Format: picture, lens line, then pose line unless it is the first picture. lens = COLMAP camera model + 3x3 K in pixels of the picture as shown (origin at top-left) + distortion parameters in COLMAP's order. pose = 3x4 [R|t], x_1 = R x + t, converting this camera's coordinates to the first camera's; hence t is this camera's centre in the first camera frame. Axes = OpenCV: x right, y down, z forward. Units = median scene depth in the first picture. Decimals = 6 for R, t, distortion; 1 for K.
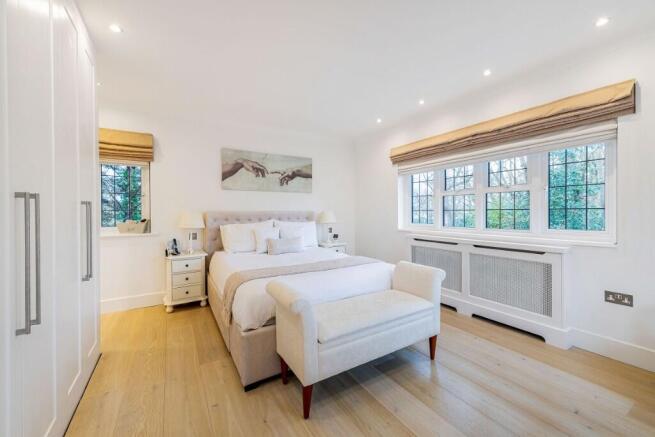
lens RADIAL K [[257.8, 0, 328.0], [0, 257.8, 215.4], [0, 0, 1]] dist [0.001784, -0.000329]
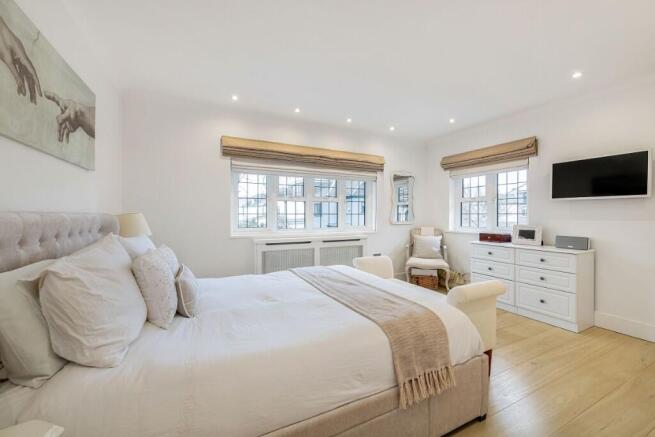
lens RADIAL K [[257.8, 0, 327.3], [0, 257.8, 216.3], [0, 0, 1]] dist [0.001784, -0.000329]
pose [[0.079734, -0.003549, 0.996810, -0.576480], [0.007108, 0.999970, 0.002992, -0.011263], [-0.996791, 0.006847, 0.079757, 0.683473]]
